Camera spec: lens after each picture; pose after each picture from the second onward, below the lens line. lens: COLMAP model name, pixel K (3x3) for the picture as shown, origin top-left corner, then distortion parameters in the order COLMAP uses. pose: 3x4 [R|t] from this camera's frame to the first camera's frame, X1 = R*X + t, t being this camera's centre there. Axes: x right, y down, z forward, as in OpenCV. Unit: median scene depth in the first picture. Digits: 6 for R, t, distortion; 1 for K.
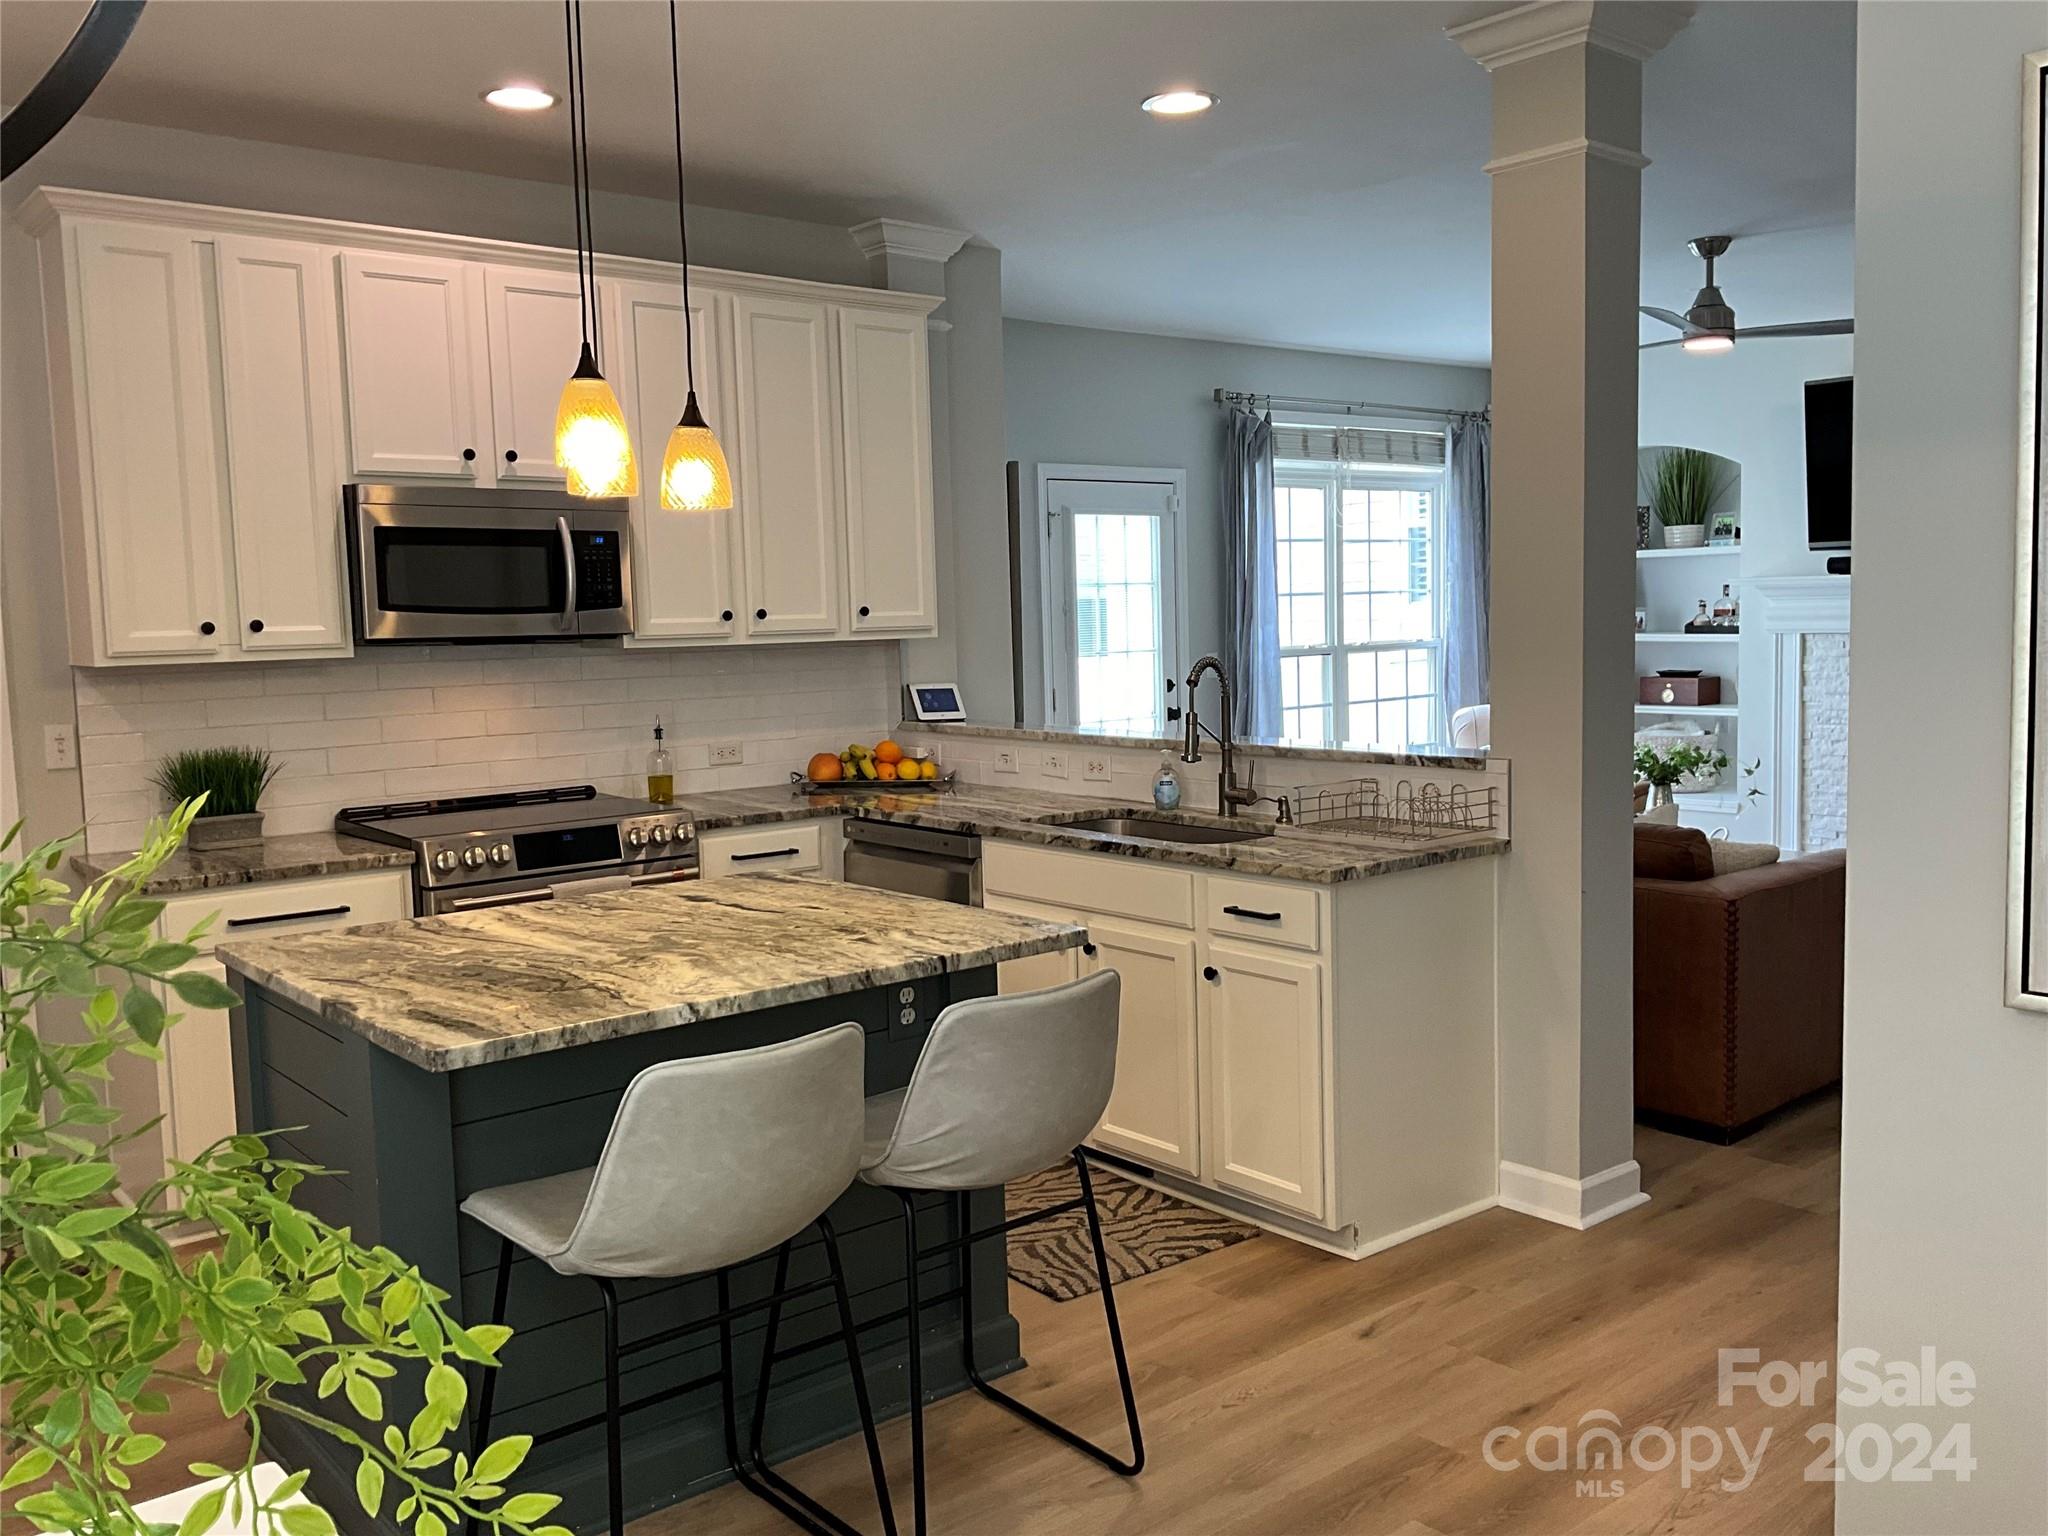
lens RADIAL K [[1701.6, 0, 1015.9], [0, 1701.6, 764.2], [0, 0, 1]] dist [0.077017, -0.141817]
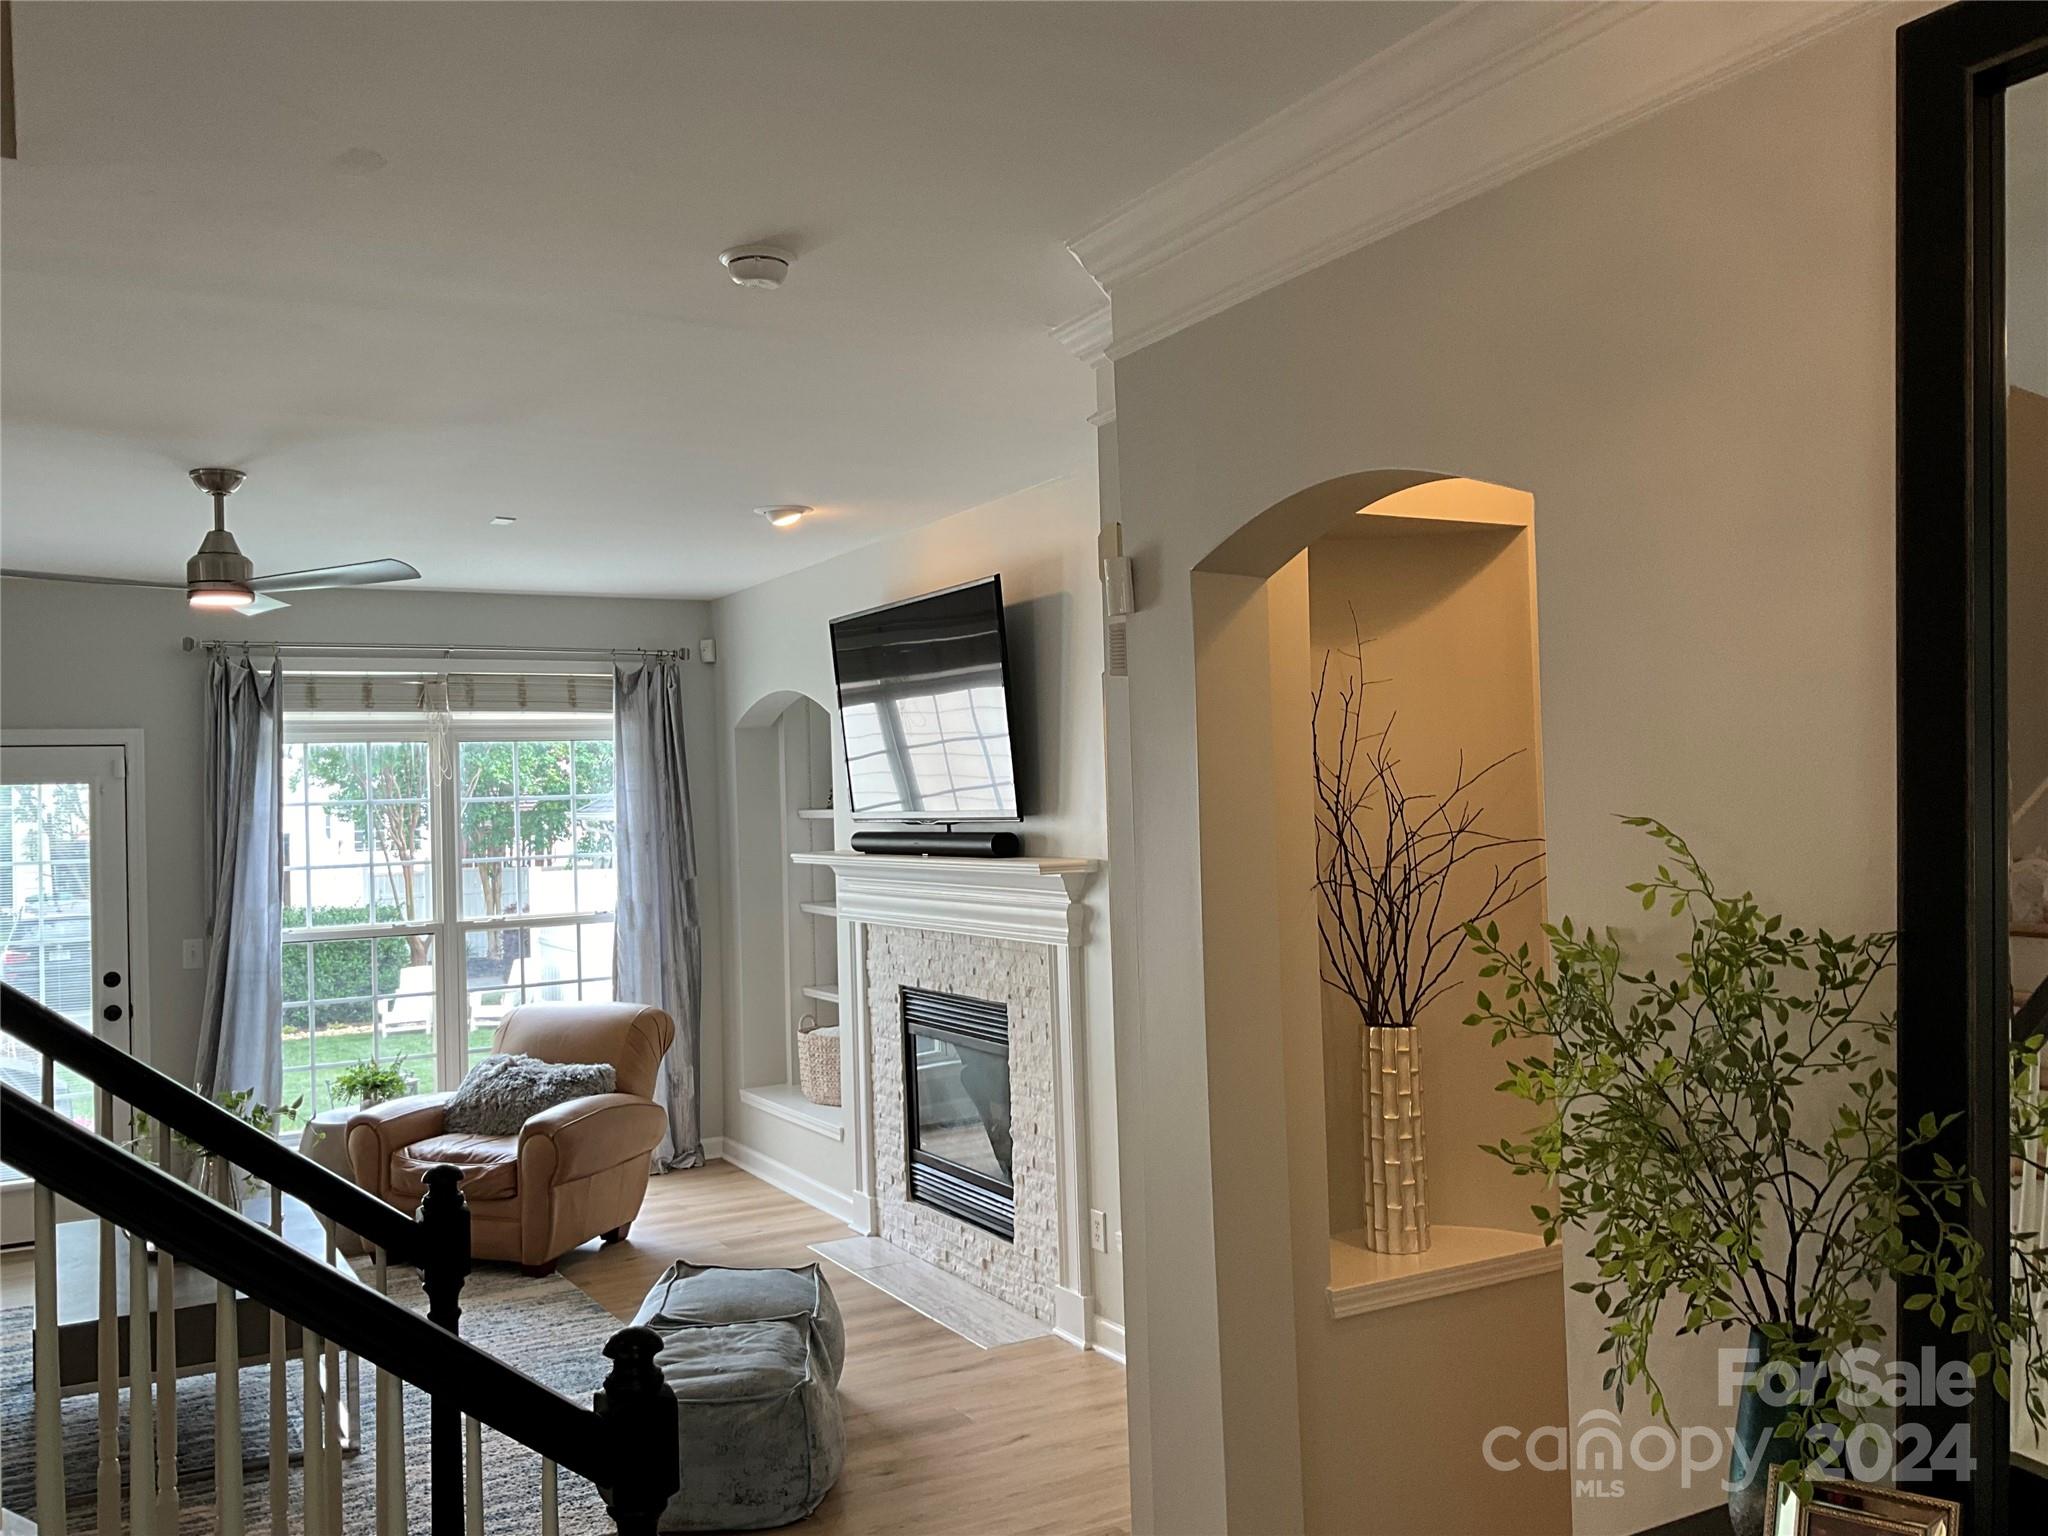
lens RADIAL K [[1701.6, 0, 1021.6], [0, 1701.6, 766.1], [0, 0, 1]] dist [0.077017, -0.141817]
pose [[0.983667, -0.004822, -0.179935, 0.629019], [-0.014726, 0.994134, -0.107147, -0.060179], [0.179396, 0.108047, 0.977826, 0.204600]]
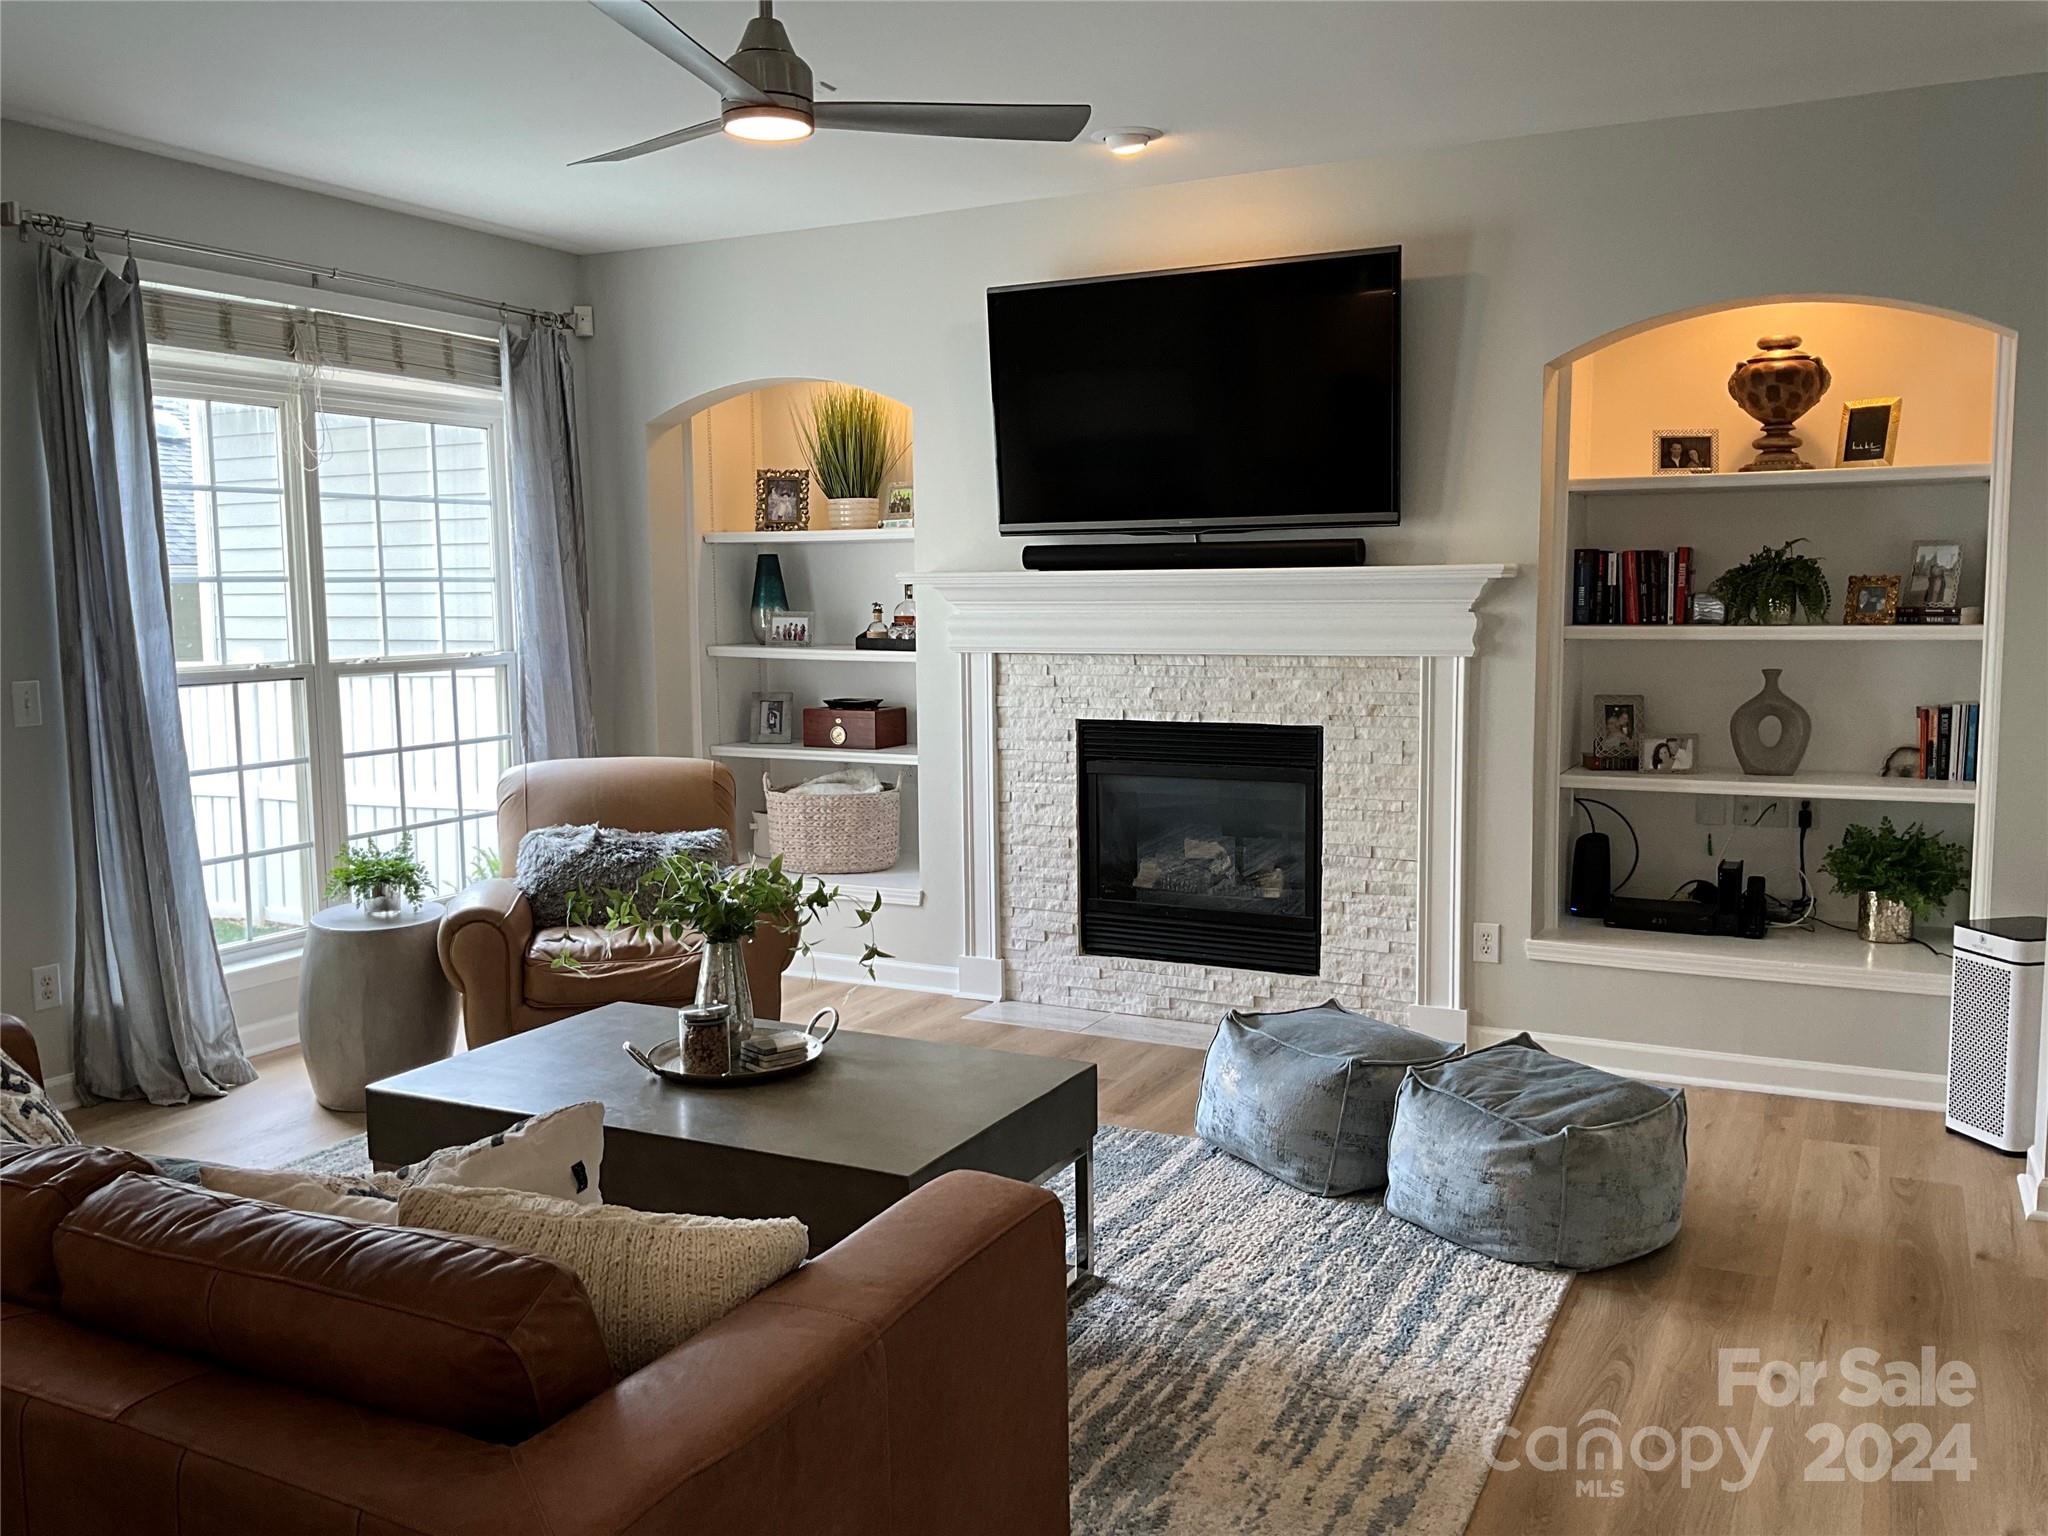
lens RADIAL K [[1701.6, 0, 1025.2], [0, 1701.6, 785.3], [0, 0, 1]] dist [0.077017, -0.141817]
pose [[0.919853, -0.026503, 0.391366, 0.180478], [0.019779, 0.999580, 0.021204, -0.034000], [-0.391763, -0.011764, 0.919991, 0.327097]]
